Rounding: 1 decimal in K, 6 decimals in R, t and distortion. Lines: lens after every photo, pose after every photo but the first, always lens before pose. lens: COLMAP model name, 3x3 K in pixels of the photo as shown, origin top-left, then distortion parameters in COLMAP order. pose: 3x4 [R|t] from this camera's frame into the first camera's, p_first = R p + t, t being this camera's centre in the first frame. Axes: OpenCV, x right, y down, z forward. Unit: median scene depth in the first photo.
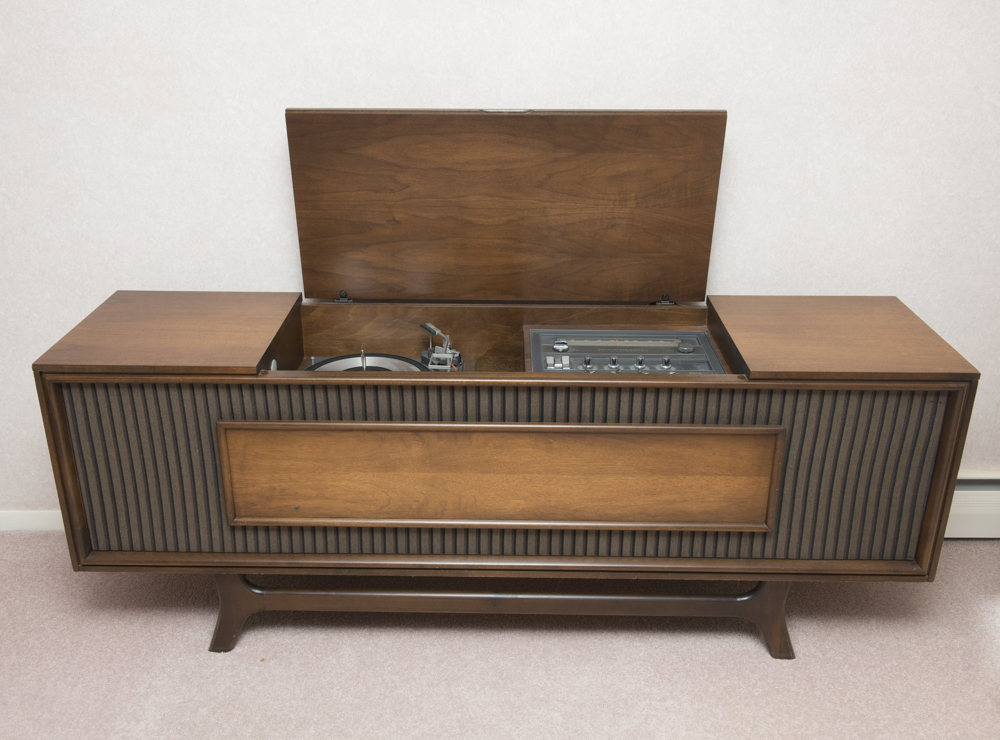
lens RADIAL K [[967.6, 0, 489.5], [0, 967.6, 367.9], [0, 0, 1]] dist [-0.015630, 0.003477]
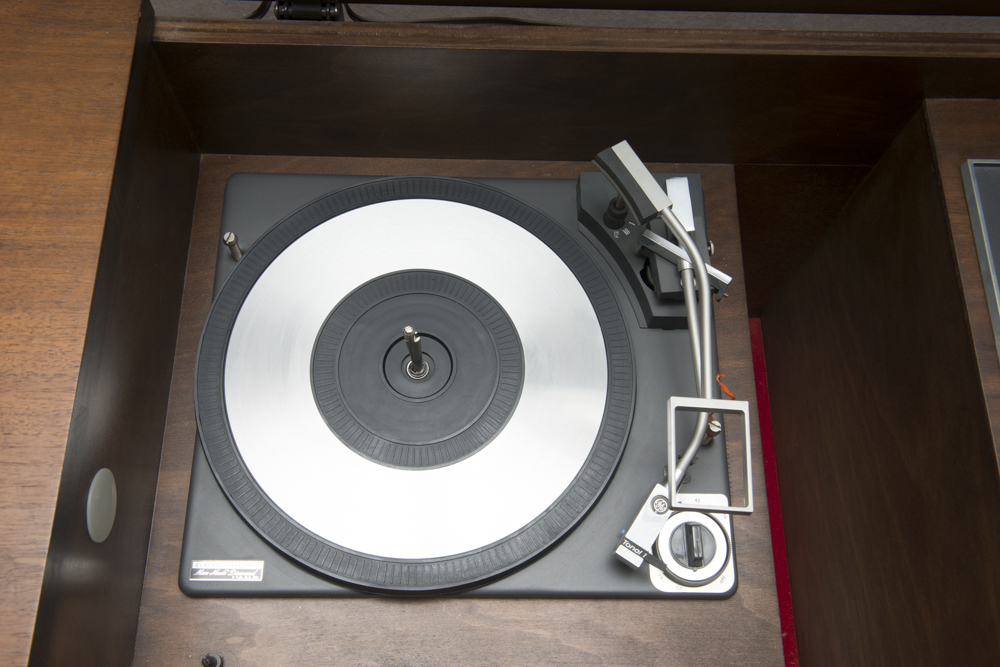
lens RADIAL K [[985.7, 0, 500.0], [0, 985.7, 333.5], [0, 0, 1]] dist [0.024916, 0.014321]
pose [[0.999422, -0.003840, 0.033778, -0.121265], [-0.021016, 0.711194, 0.702681, -0.232916], [-0.026721, -0.702985, 0.710702, 0.841594]]
